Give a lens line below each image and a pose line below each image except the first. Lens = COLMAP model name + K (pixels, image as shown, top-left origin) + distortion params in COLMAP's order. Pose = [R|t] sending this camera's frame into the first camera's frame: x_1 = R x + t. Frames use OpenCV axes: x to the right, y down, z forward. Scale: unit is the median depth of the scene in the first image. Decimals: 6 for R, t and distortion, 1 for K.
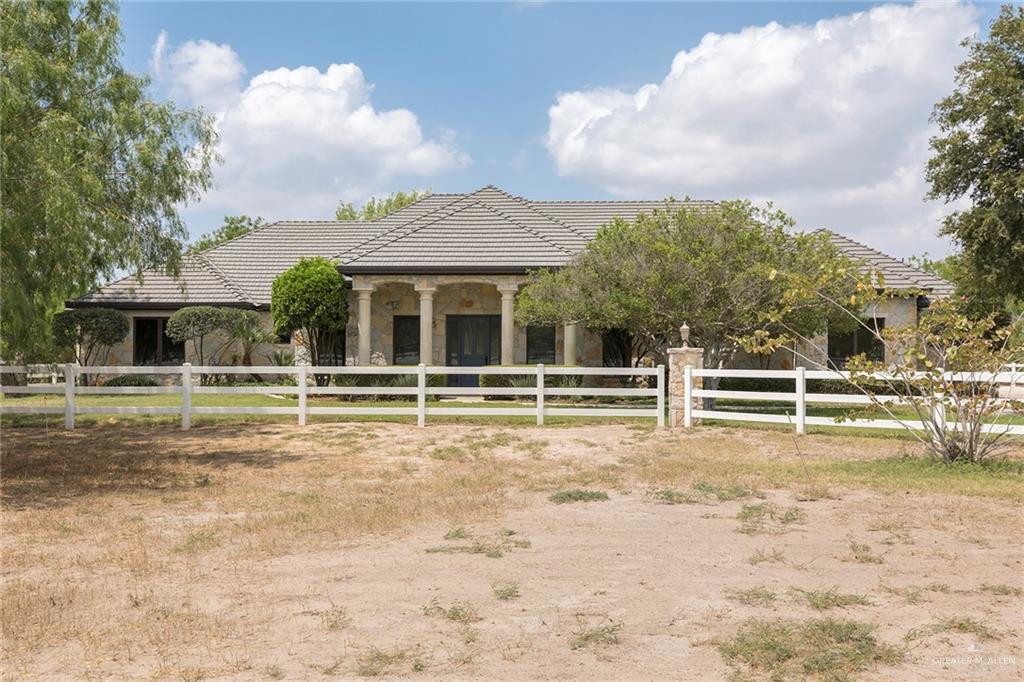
lens RADIAL K [[1031.5, 0, 512.0], [0, 1031.5, 341.0], [0, 0, 1]] dist [-0.004380, 0.001833]
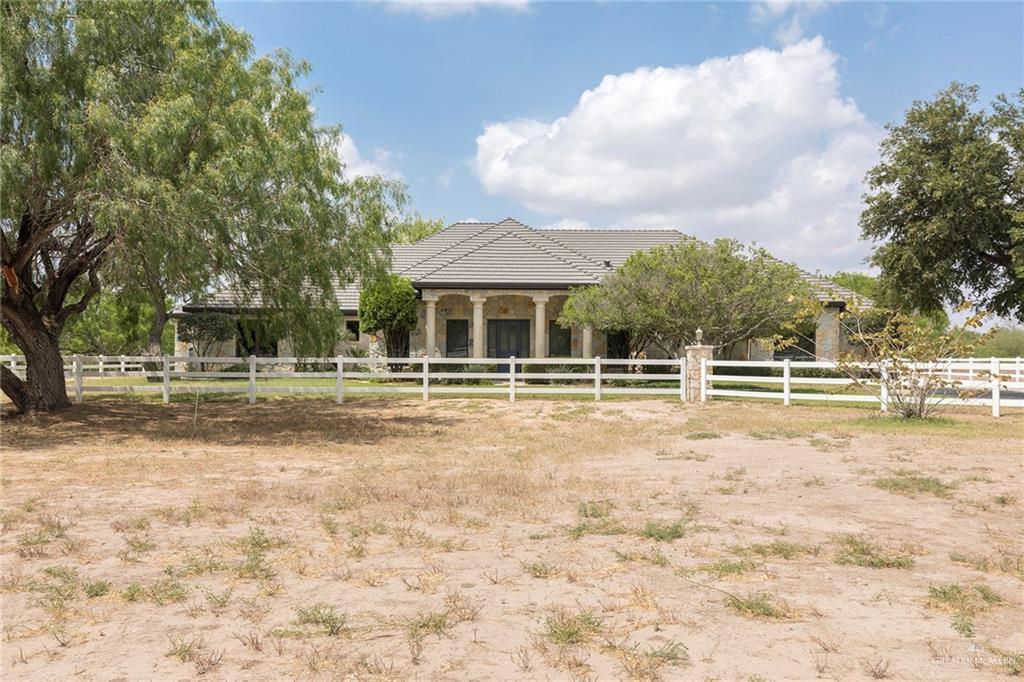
lens RADIAL K [[895.5, 0, 512.0], [0, 895.5, 341.0], [0, 0, 1]] dist [0.014203, 0.000632]
pose [[0.997540, 0.003738, 0.069994, -0.122798], [-0.003967, 0.999987, 0.003136, -0.001626], [-0.069982, -0.003406, 0.997542, -0.144849]]
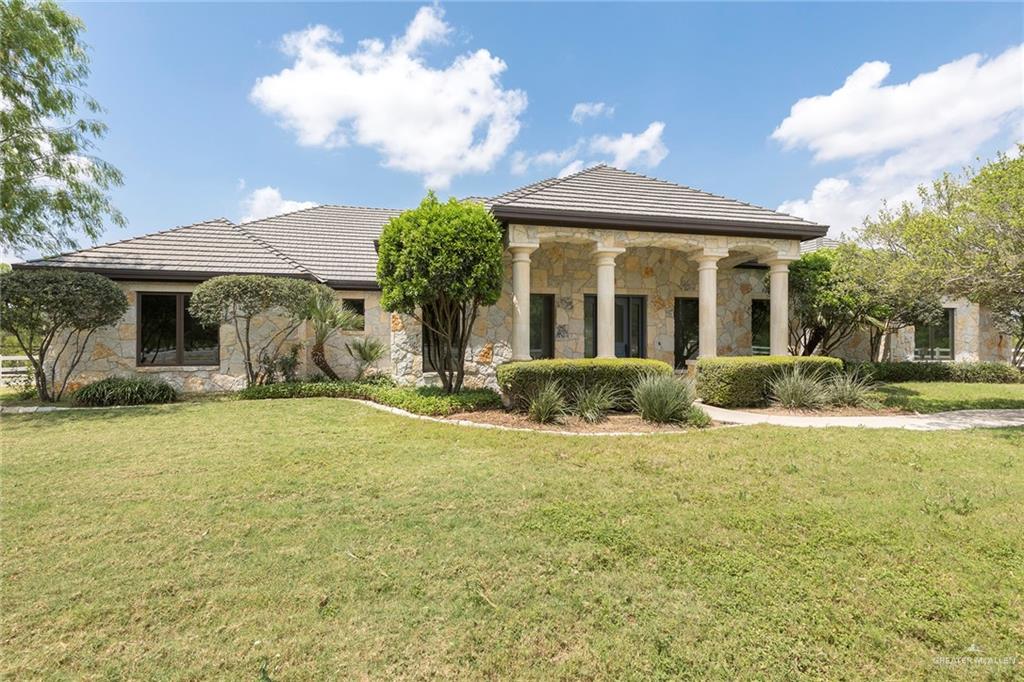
lens RADIAL K [[473.1, 0, 512.0], [0, 473.1, 341.0], [0, 0, 1]] dist [0.000049, -0.000057]
pose [[0.963531, -0.001272, 0.267593, -0.239360], [-0.000106, 0.999987, 0.005133, 0.010487], [-0.267596, -0.004974, 0.963518, 0.717879]]
